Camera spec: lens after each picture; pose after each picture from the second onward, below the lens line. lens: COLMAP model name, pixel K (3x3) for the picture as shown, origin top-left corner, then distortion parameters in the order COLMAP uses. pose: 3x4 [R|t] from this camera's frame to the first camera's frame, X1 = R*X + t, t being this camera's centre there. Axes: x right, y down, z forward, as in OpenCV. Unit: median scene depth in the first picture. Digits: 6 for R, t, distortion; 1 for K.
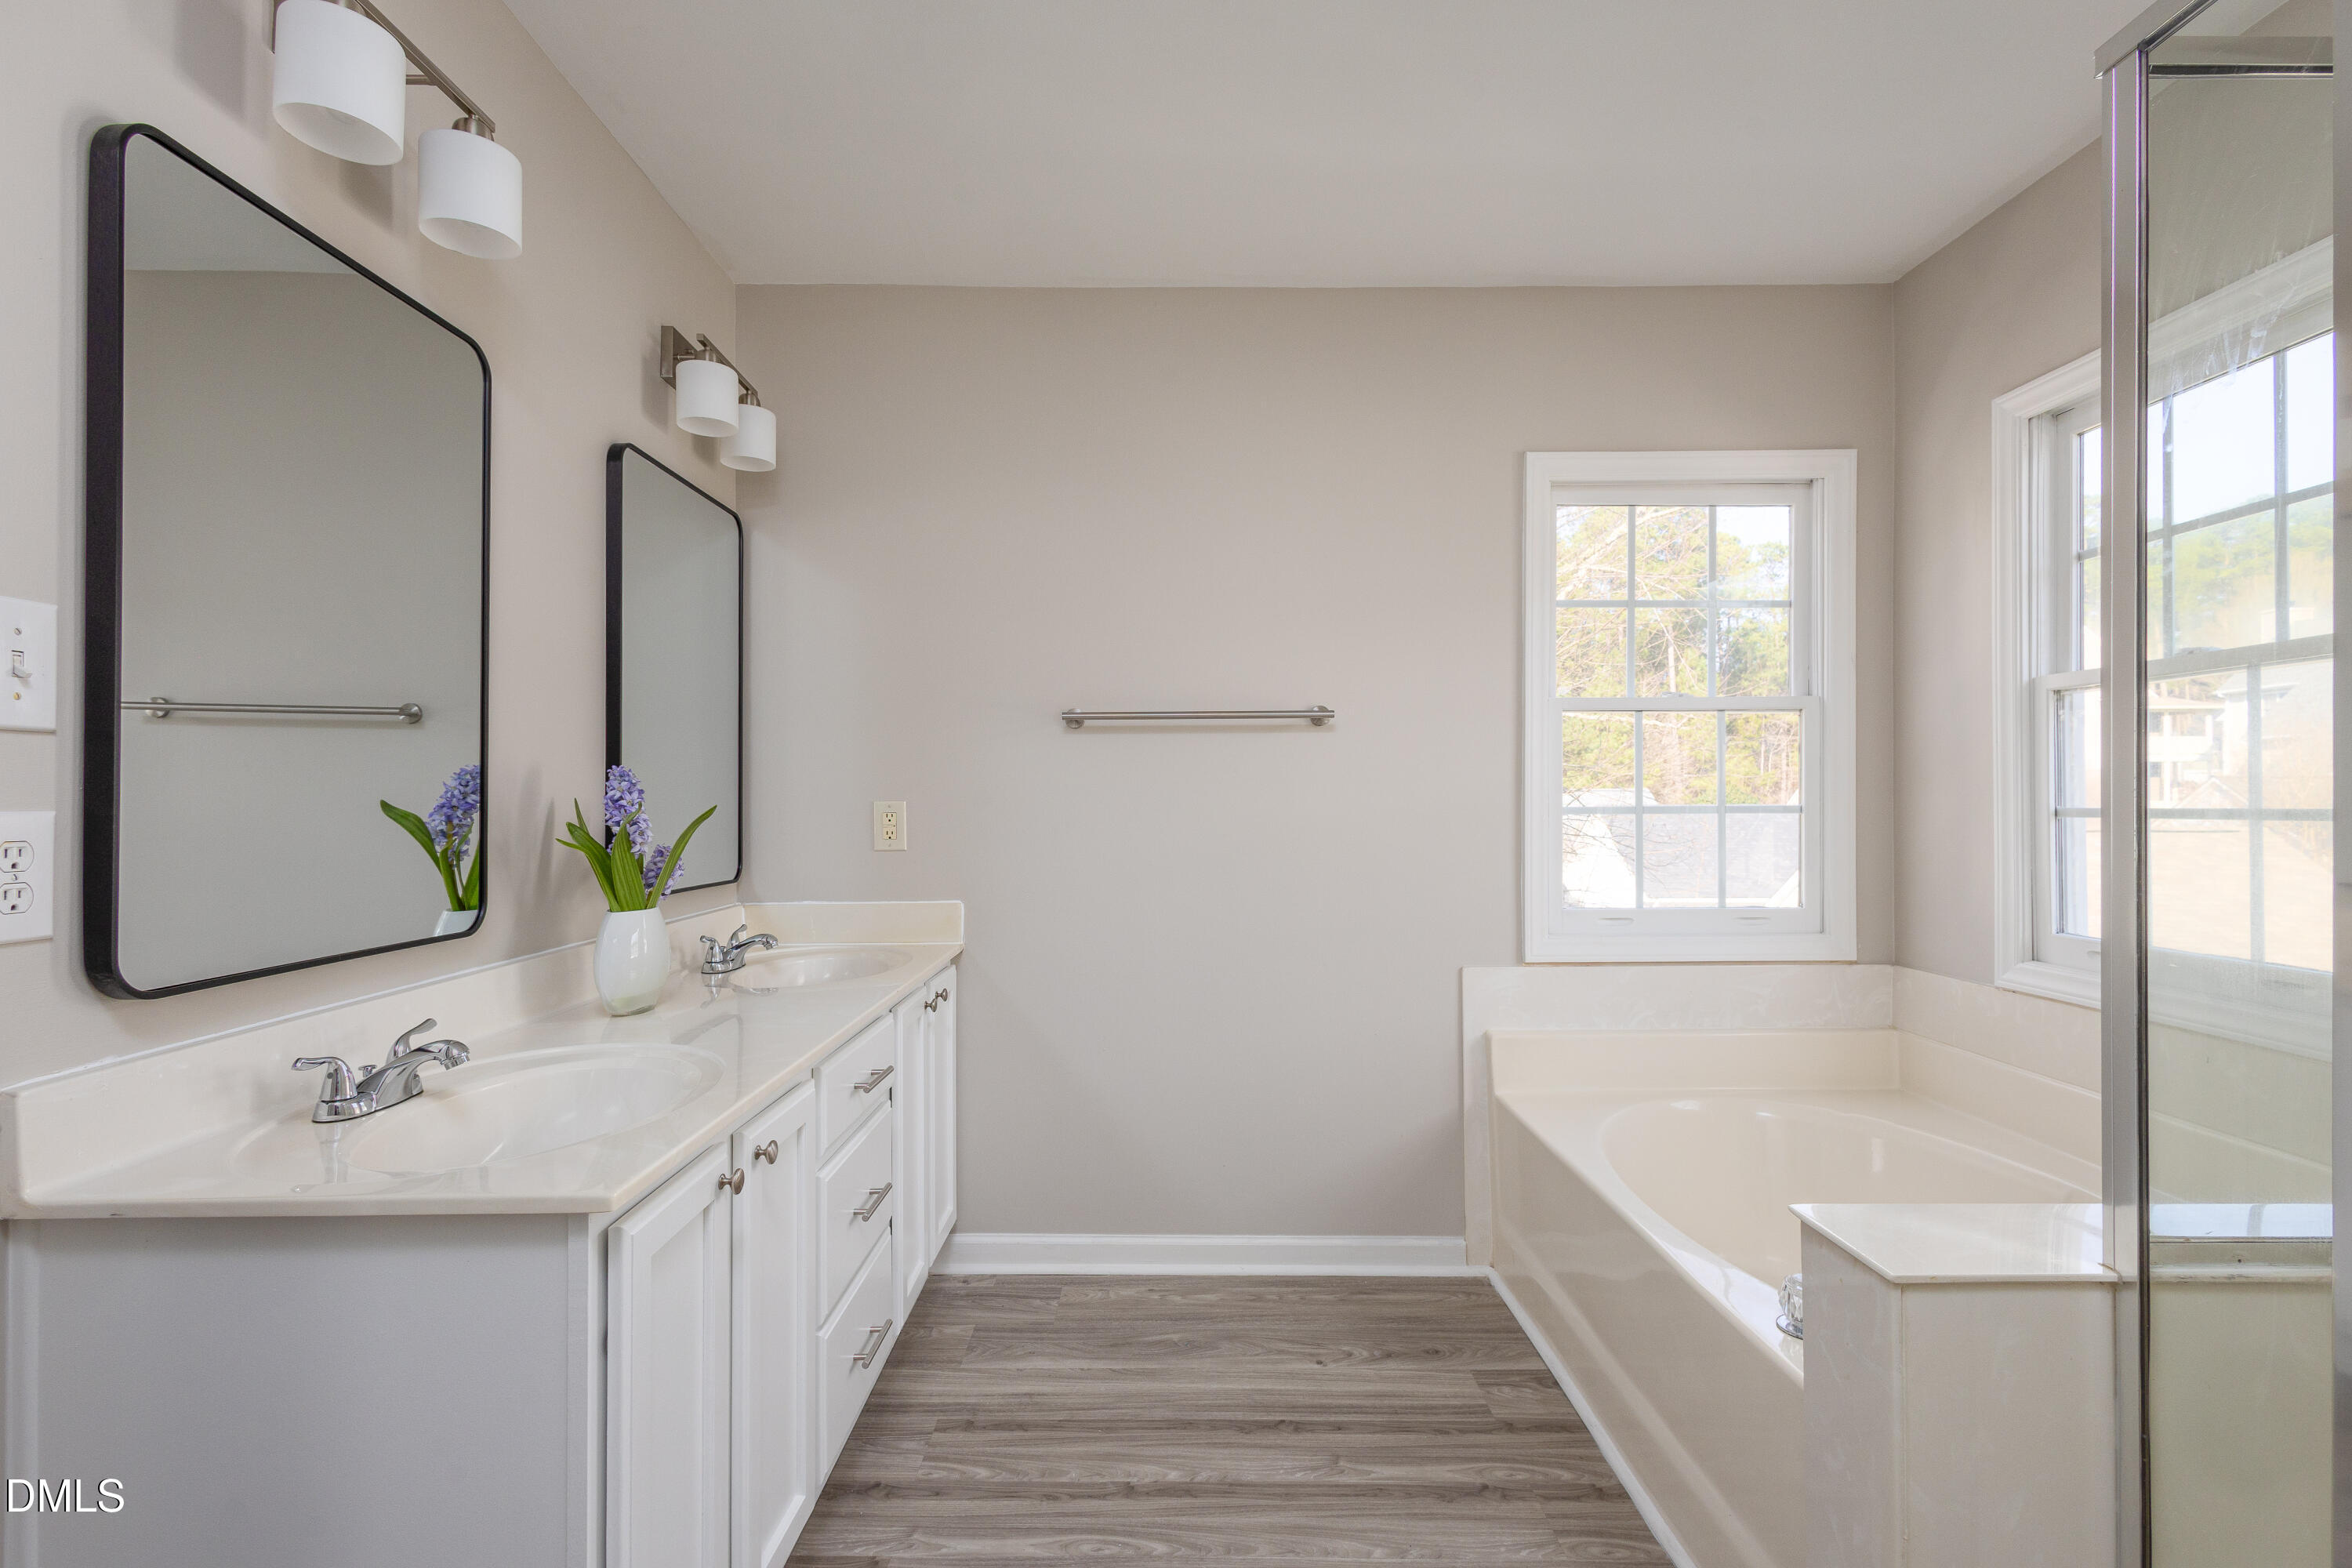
lens RADIAL K [[1114.4, 0, 1176.0], [0, 1114.4, 784.0], [0, 0, 1]] dist [-0.002472, -0.000607]
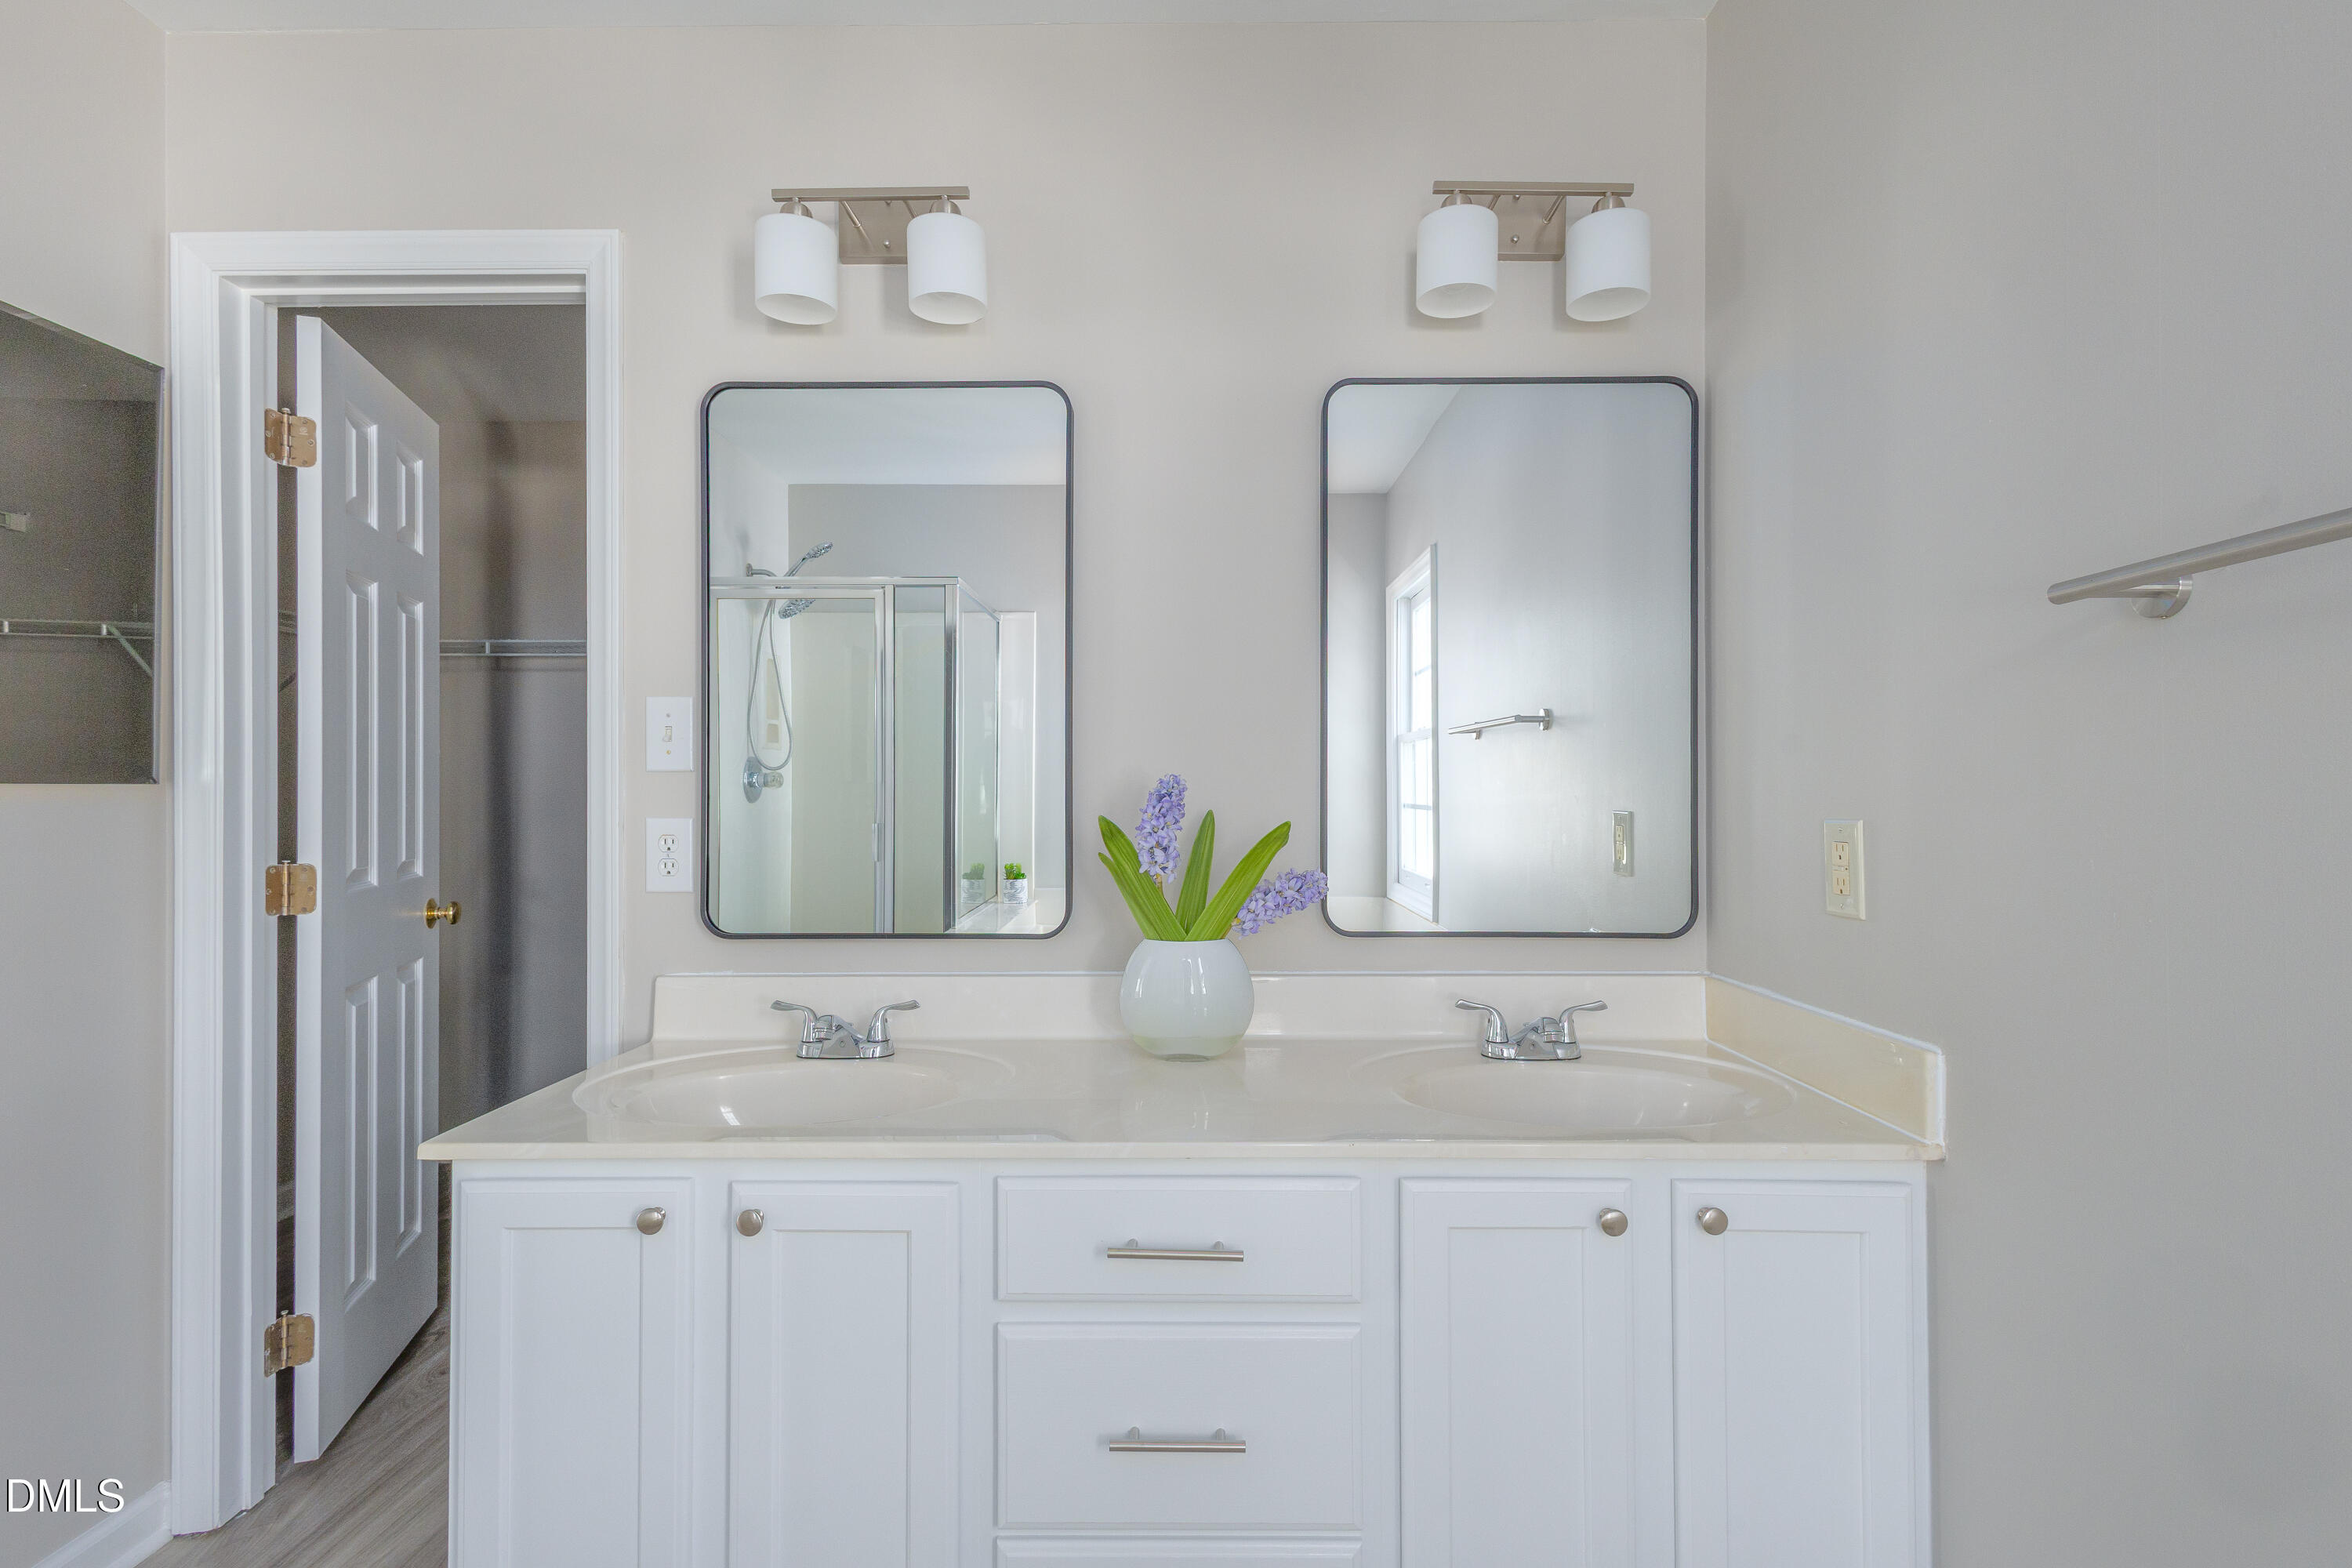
lens RADIAL K [[1114.4, 0, 1176.0], [0, 1114.4, 784.0], [0, 0, 1]] dist [-0.002472, -0.000607]
pose [[0.002682, -0.006387, -0.999976, 0.670104], [0.010874, 0.999921, -0.006357, -0.008765], [0.999937, -0.010856, 0.002751, 1.675177]]
